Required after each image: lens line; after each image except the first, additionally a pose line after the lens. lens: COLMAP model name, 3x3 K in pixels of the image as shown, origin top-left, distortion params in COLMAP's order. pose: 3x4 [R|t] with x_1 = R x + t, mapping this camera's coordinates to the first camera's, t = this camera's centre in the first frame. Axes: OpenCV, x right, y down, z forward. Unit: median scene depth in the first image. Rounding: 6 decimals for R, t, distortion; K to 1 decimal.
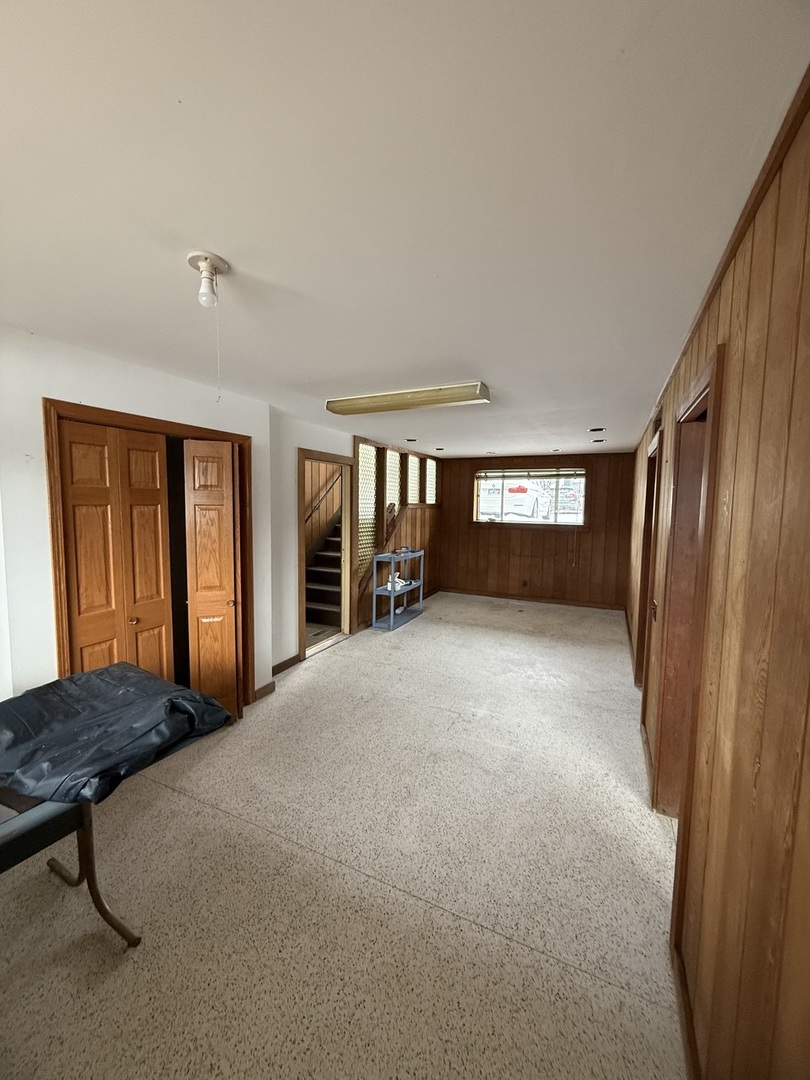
lens RADIAL K [[429.2, 0, 404.5], [0, 429.2, 540.2], [0, 0, 1]] dist [-0.001991, 0.000029]
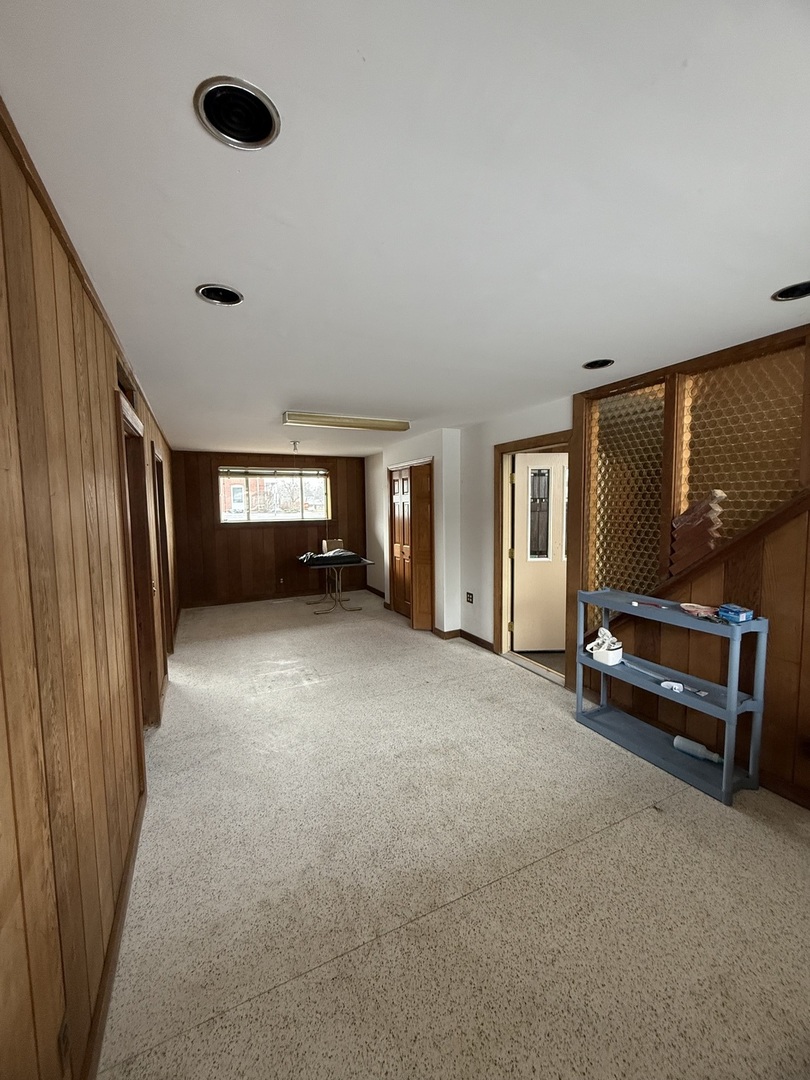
lens RADIAL K [[429.2, 0, 405.6], [0, 429.2, 539.5], [0, 0, 1]] dist [-0.001991, 0.000029]
pose [[-0.628292, 0.060259, -0.775641, 0.763159], [-0.063371, 0.989719, 0.128222, -0.118761], [0.775393, 0.129714, -0.618013, 1.625754]]
